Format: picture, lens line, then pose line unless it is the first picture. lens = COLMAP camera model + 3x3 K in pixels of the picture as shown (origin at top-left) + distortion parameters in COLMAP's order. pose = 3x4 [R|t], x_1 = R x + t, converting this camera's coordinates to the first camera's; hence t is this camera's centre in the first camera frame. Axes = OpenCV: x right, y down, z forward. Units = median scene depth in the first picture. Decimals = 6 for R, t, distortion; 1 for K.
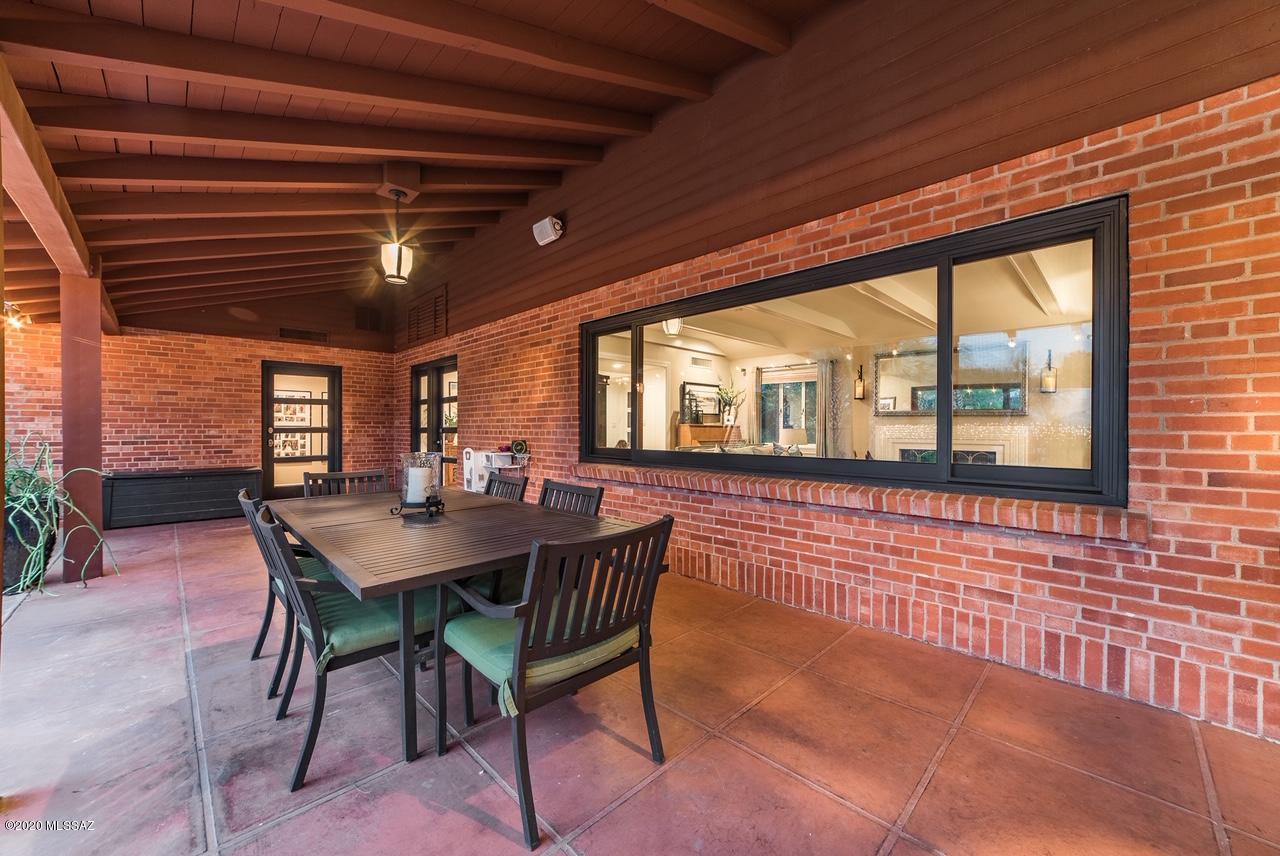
lens RADIAL K [[485.1, 0, 636.4], [0, 485.1, 432.3], [0, 0, 1]] dist [-0.027620, 0.009915]
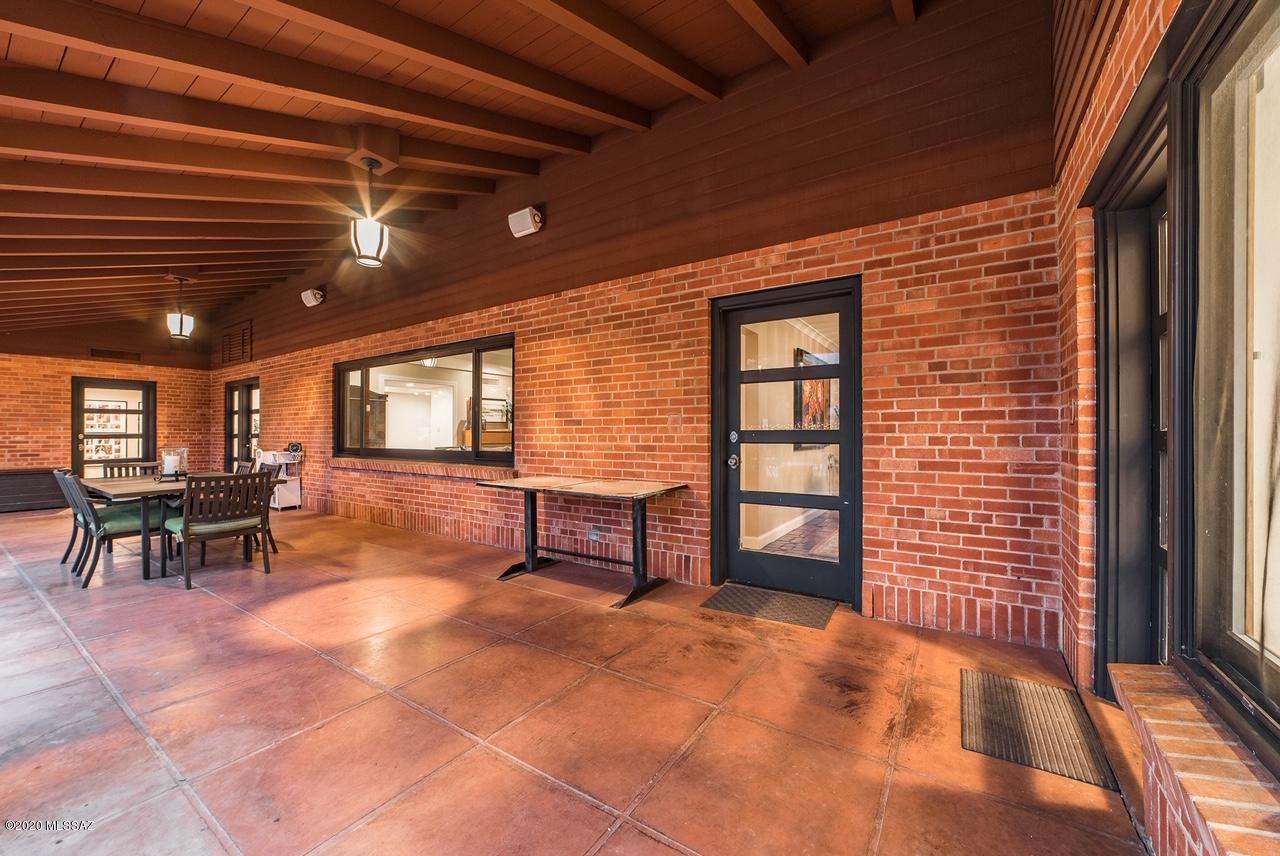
lens RADIAL K [[485.1, 0, 636.4], [0, 485.1, 432.3], [0, 0, 1]] dist [-0.027620, 0.009915]
pose [[0.979112, -0.001902, 0.203313, 0.395506], [0.004243, 0.999930, -0.011075, 0.005148], [-0.203278, 0.011706, 0.979051, -0.498203]]
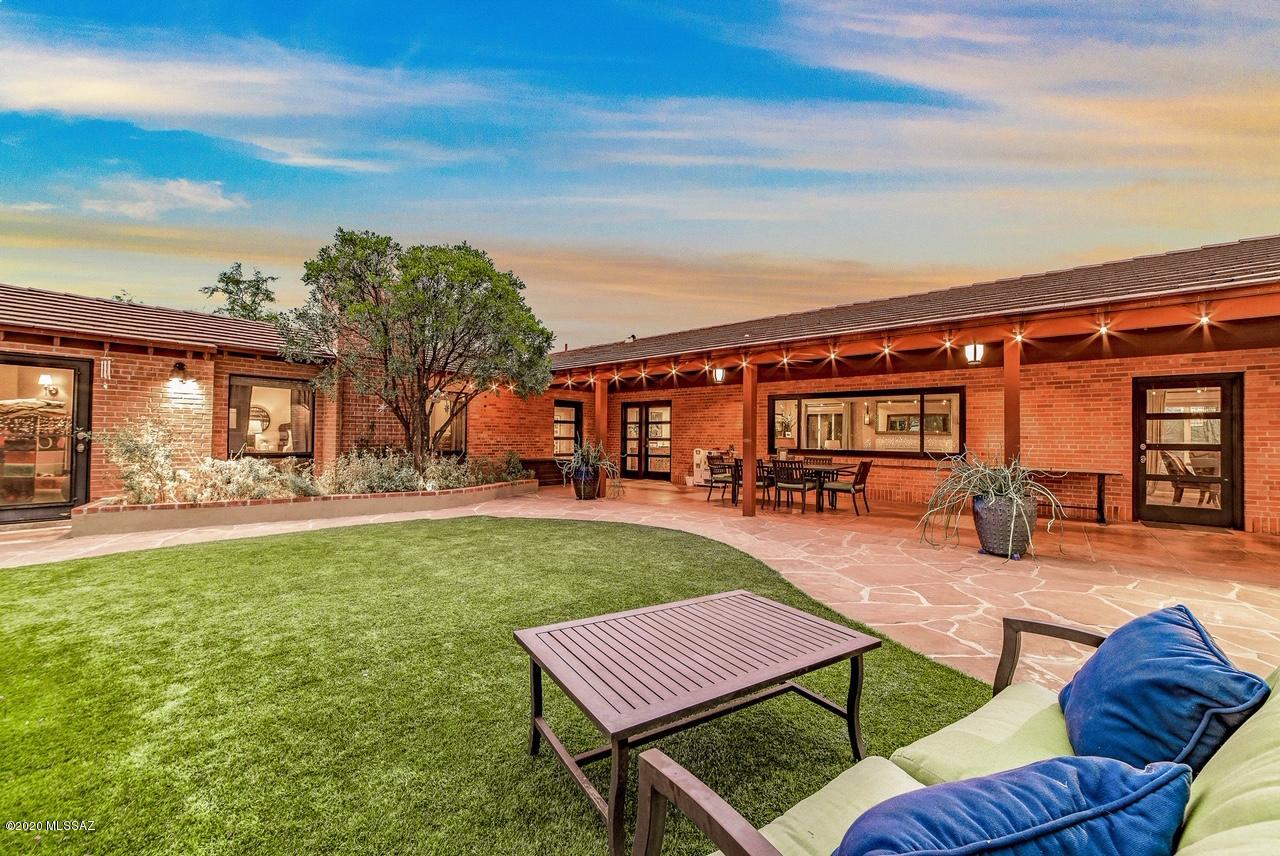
lens RADIAL K [[485.1, 0, 636.4], [0, 485.1, 432.3], [0, 0, 1]] dist [-0.027620, 0.009915]
pose [[0.996990, 0.011101, 0.076736, -0.750032], [-0.009779, 0.999798, -0.017584, 0.001886], [-0.076915, 0.016780, 0.996896, -1.028411]]
